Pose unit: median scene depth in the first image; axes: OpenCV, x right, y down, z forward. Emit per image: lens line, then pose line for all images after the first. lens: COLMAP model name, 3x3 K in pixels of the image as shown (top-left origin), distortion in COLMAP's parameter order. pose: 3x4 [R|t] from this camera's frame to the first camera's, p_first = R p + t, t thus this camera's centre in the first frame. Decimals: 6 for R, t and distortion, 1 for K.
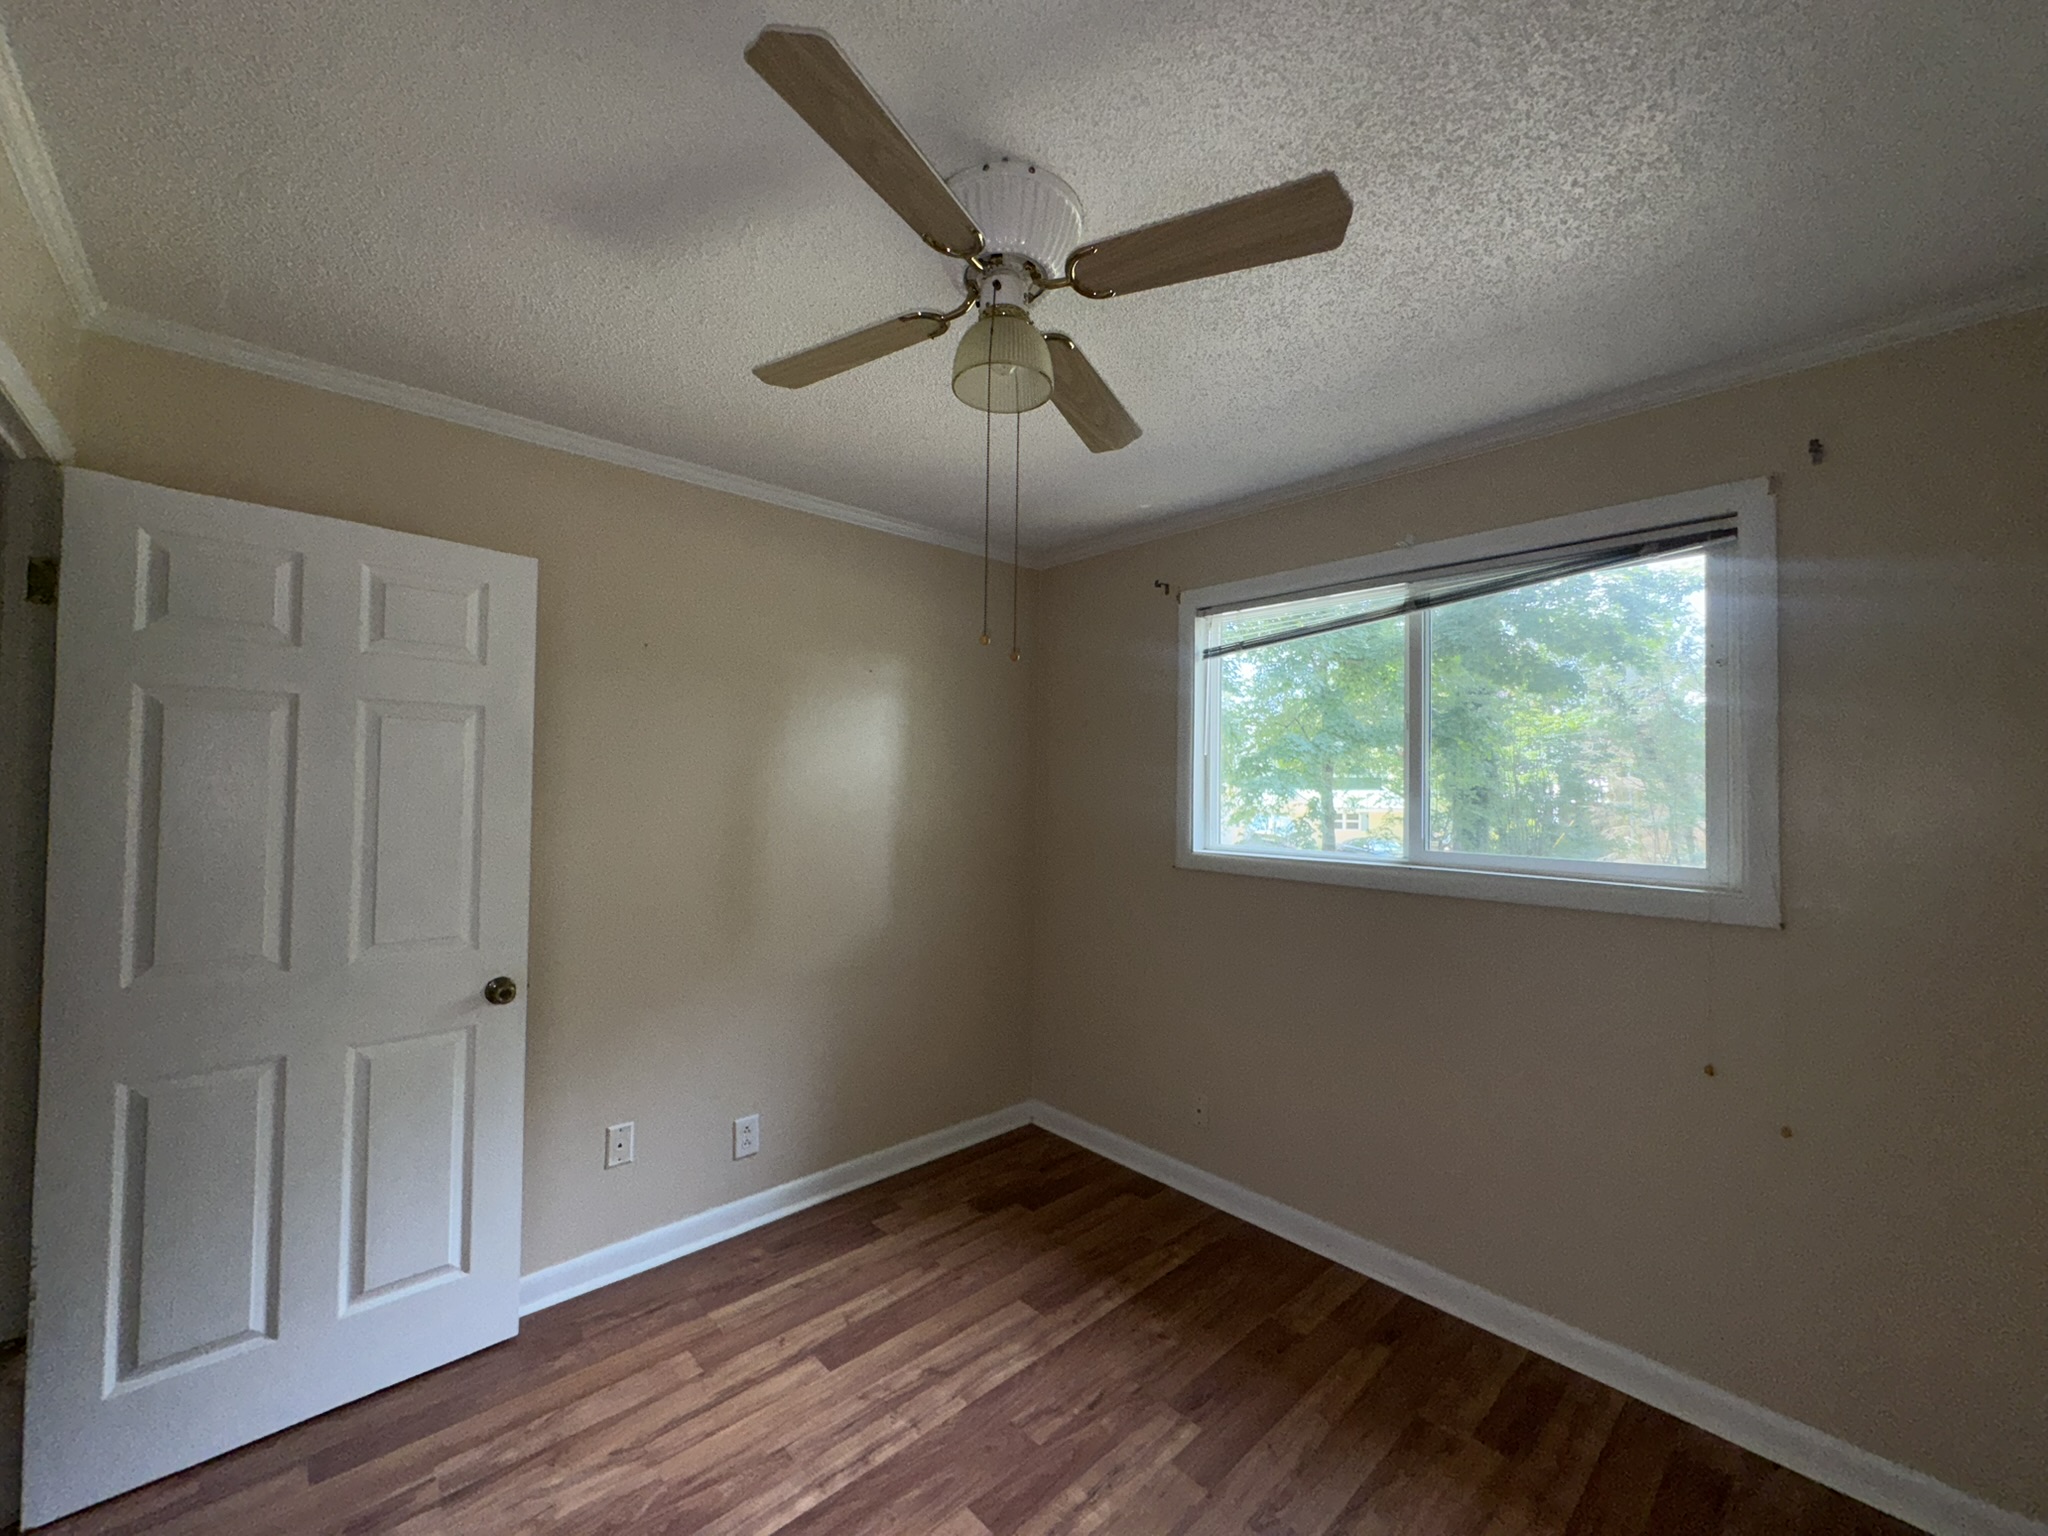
lens RADIAL K [[816.0, 0, 1021.2], [0, 816.0, 769.8], [0, 0, 1]] dist [-0.001453, 0.000213]
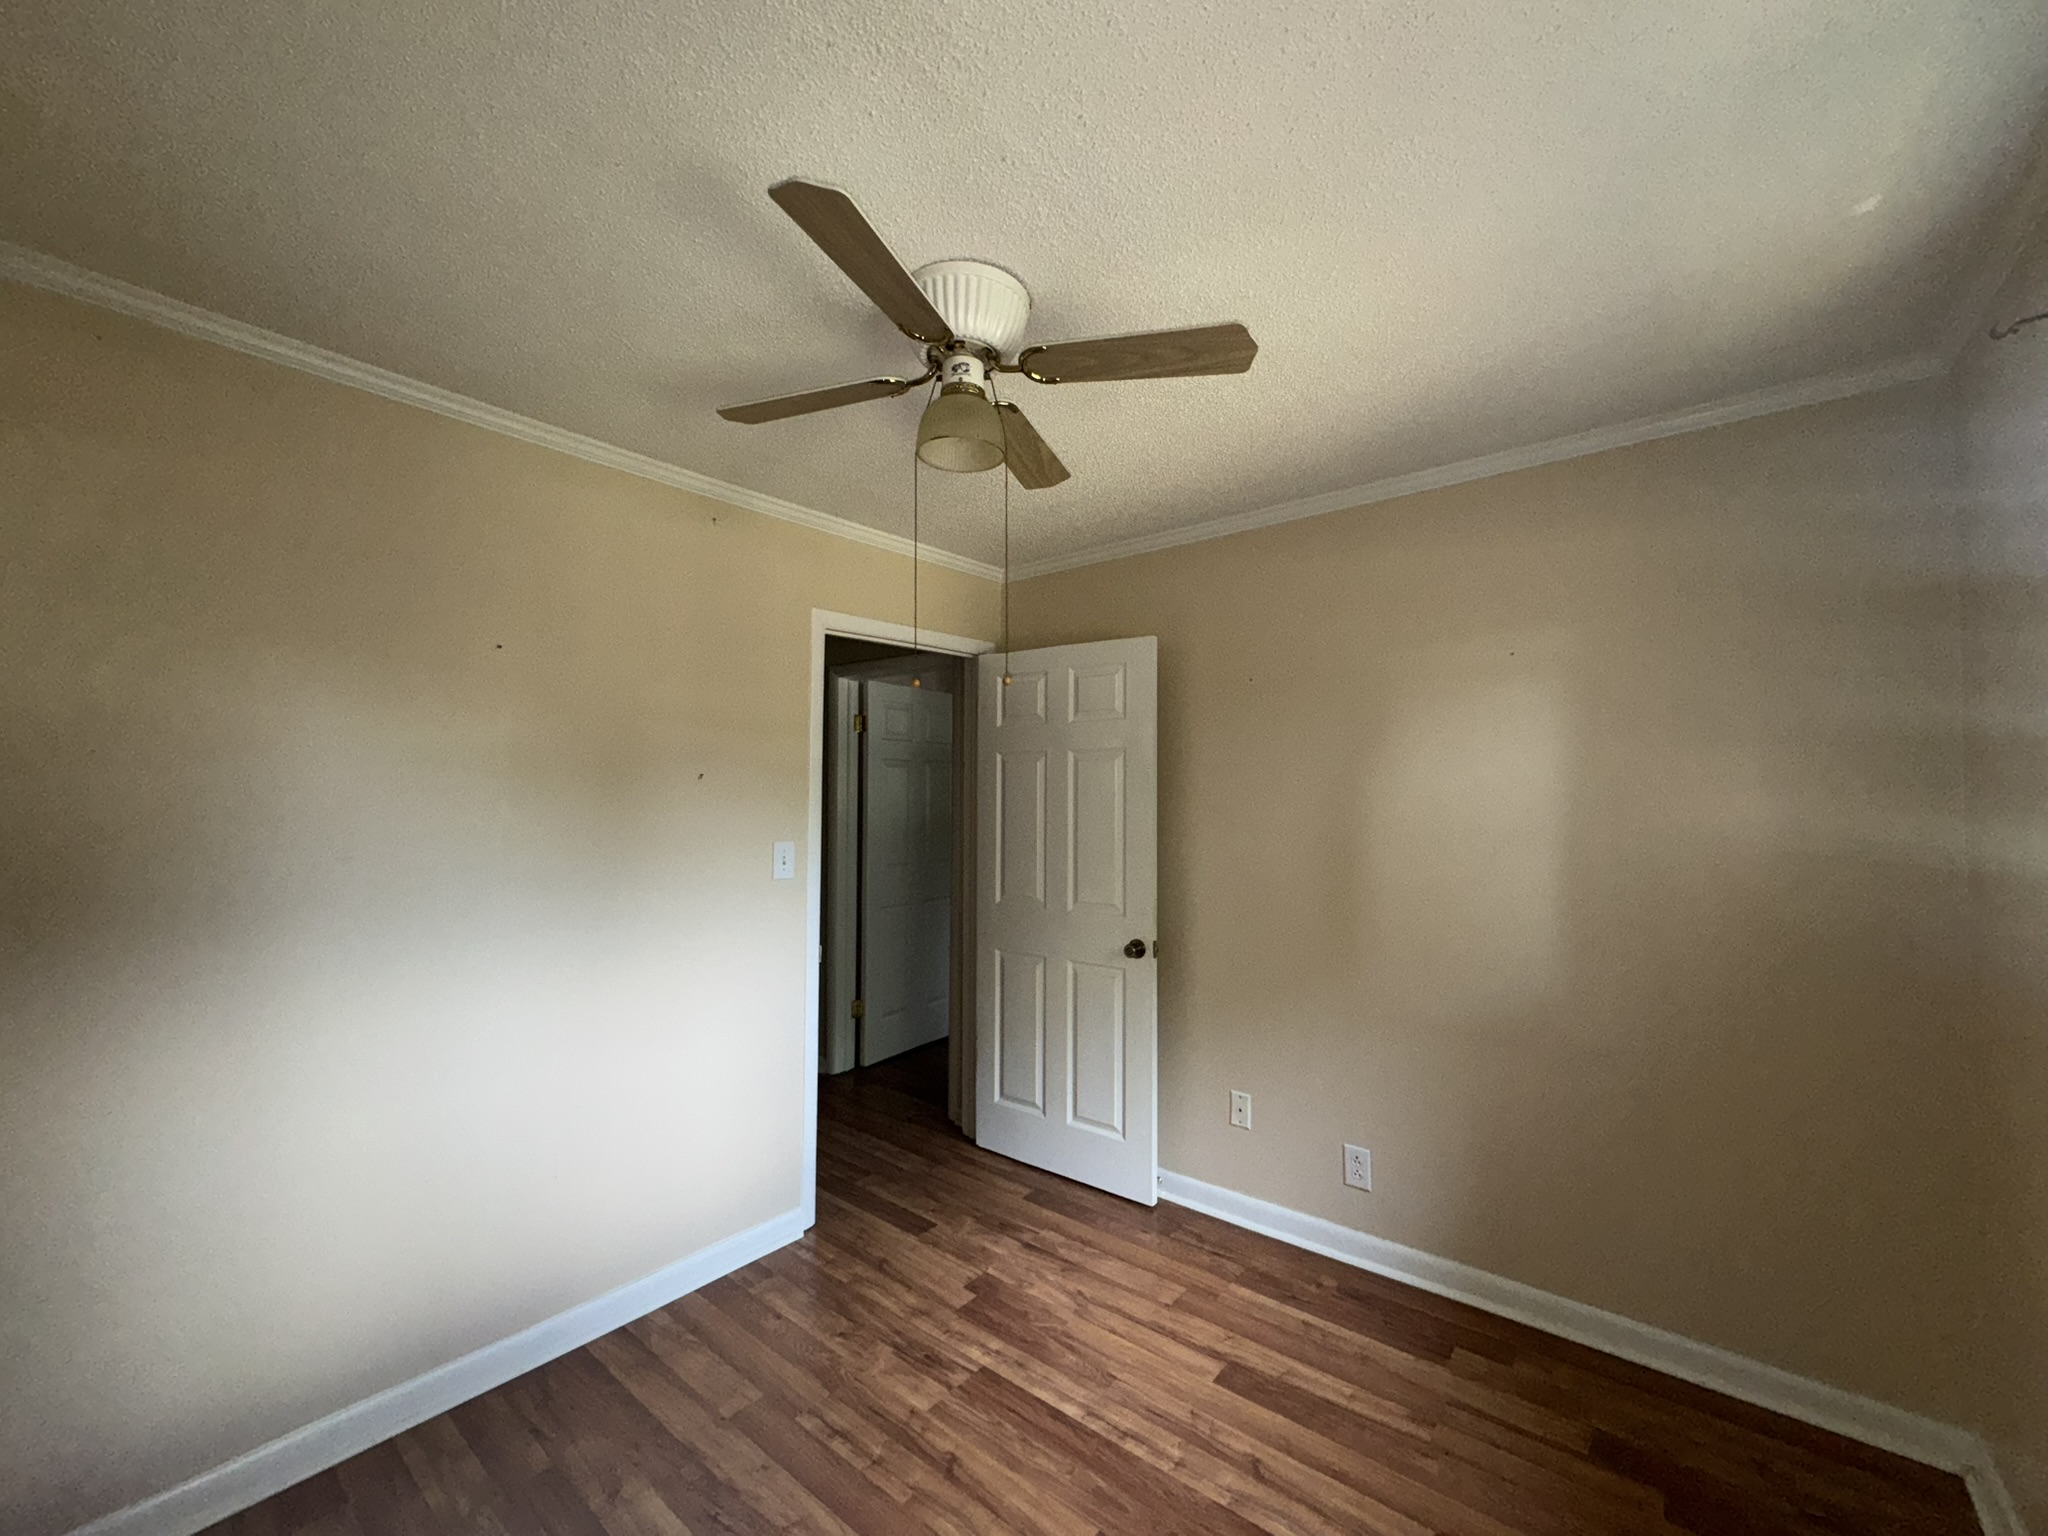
lens RADIAL K [[816.0, 0, 1021.2], [0, 816.0, 769.8], [0, 0, 1]] dist [-0.001453, 0.000213]
pose [[0.138473, -0.039239, -0.989589, 0.754669], [0.024433, 0.999046, -0.036195, 0.008493], [0.990065, -0.019166, 0.139300, 0.629215]]
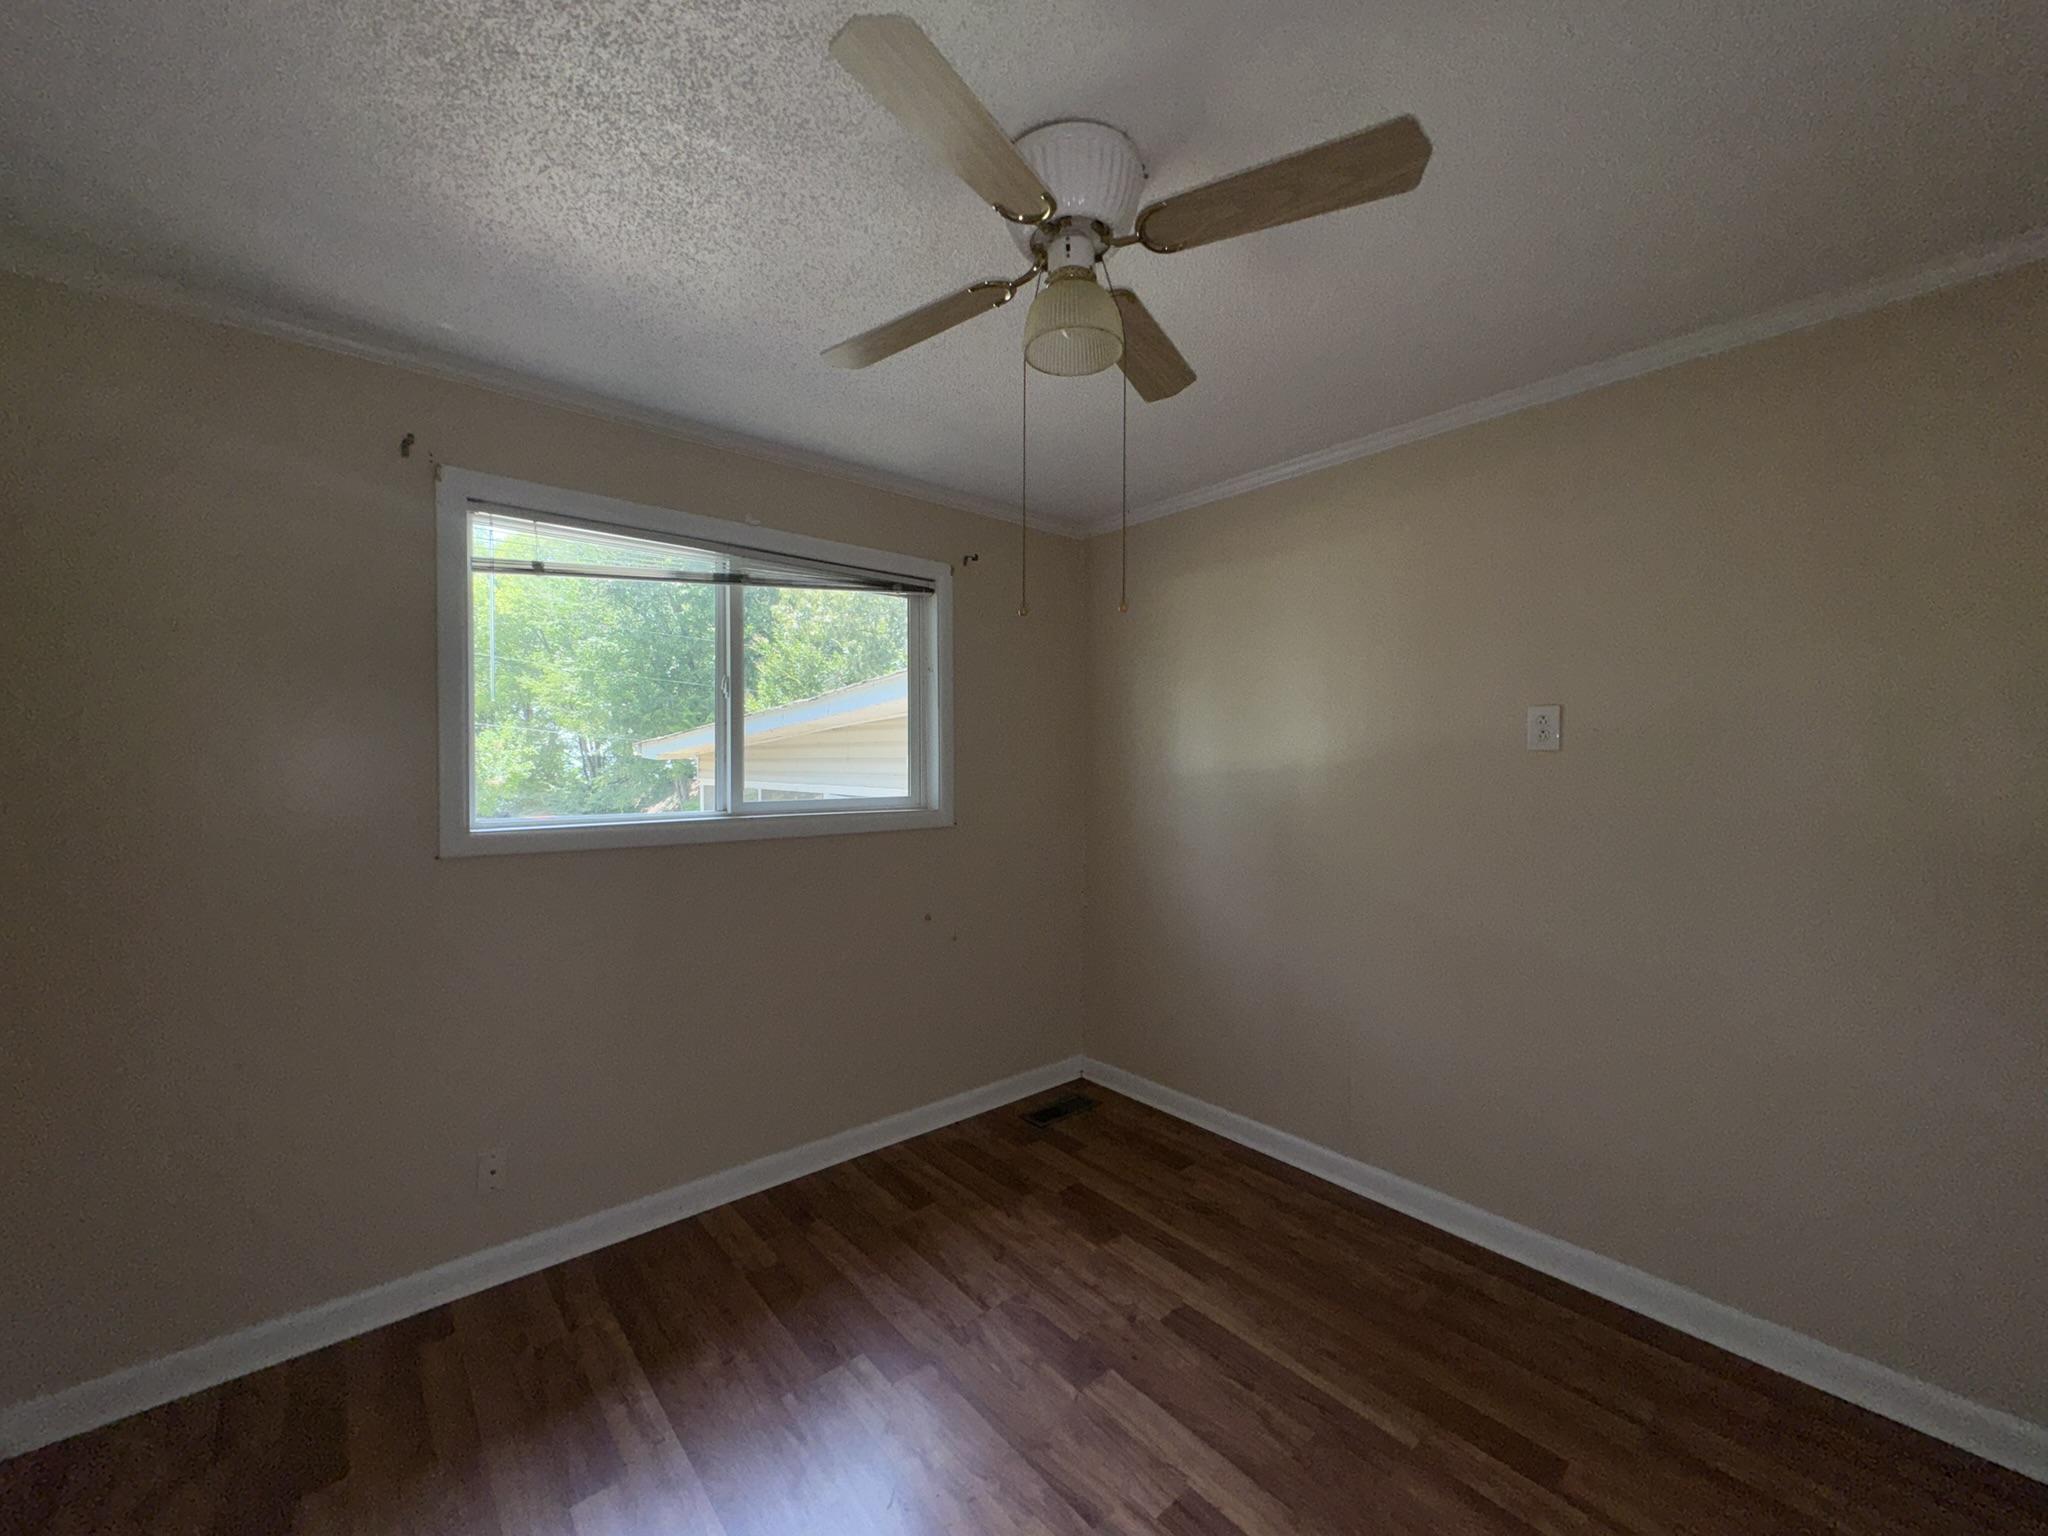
lens RADIAL K [[816.0, 0, 1021.2], [0, 816.0, 769.8], [0, 0, 1]] dist [-0.001453, 0.000213]
pose [[0.036598, -0.025201, 0.999012, -0.718700], [-0.020454, 0.999454, 0.025962, 0.021821], [-0.999121, -0.021384, 0.036063, 0.693527]]
